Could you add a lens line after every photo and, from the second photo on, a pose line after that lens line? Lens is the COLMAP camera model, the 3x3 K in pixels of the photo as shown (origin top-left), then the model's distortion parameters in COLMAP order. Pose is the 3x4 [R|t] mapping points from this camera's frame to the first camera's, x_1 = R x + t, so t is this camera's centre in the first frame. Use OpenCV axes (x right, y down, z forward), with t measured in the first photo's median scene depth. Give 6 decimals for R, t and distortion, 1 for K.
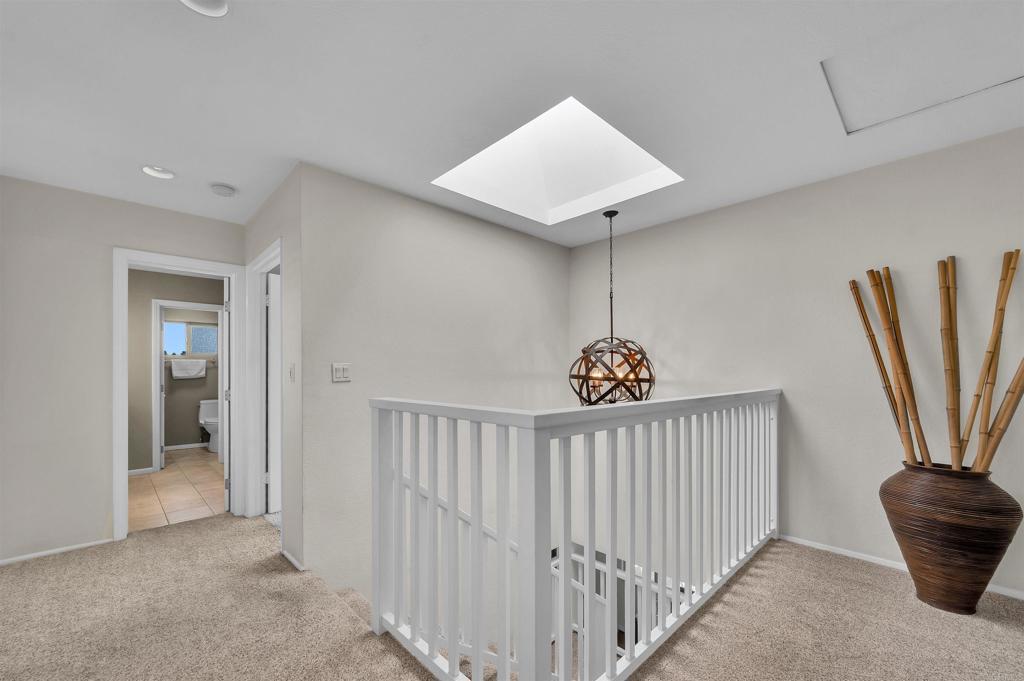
lens RADIAL K [[397.9, 0, 496.5], [0, 397.9, 374.3], [0, 0, 1]] dist [-0.002077, -0.000087]
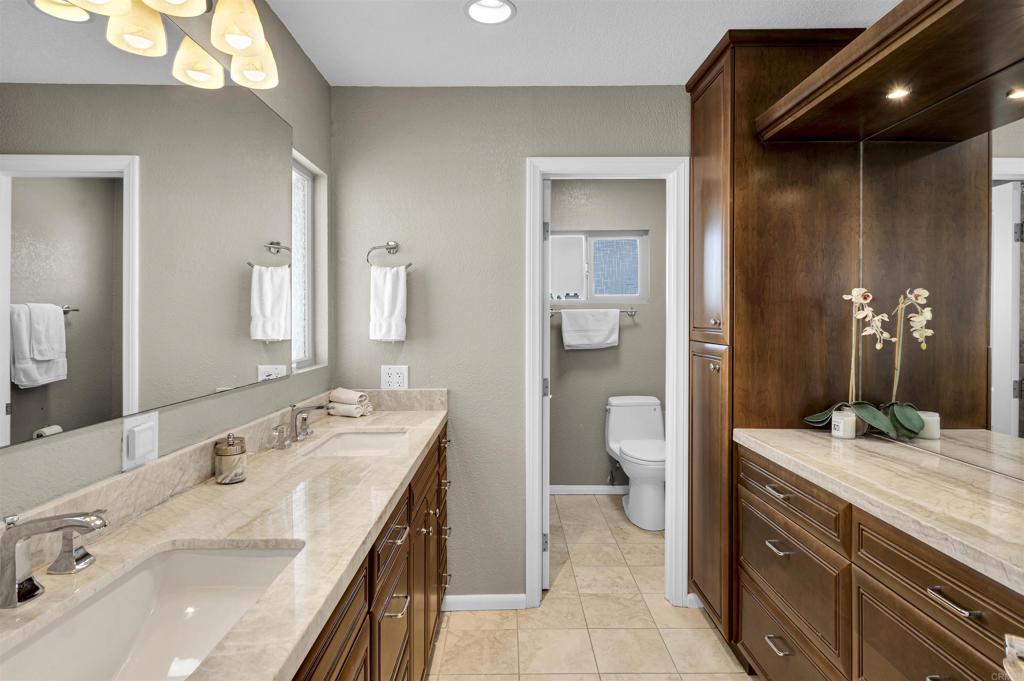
lens RADIAL K [[614.0, 0, 511.5], [0, 614.0, 336.6], [0, 0, 1]] dist [-0.001381, -0.000032]
pose [[0.724125, 0.006818, -0.689635, -0.333709], [-0.002452, 0.999970, 0.007311, -0.009920], [0.689664, -0.003603, 0.724121, 0.400111]]
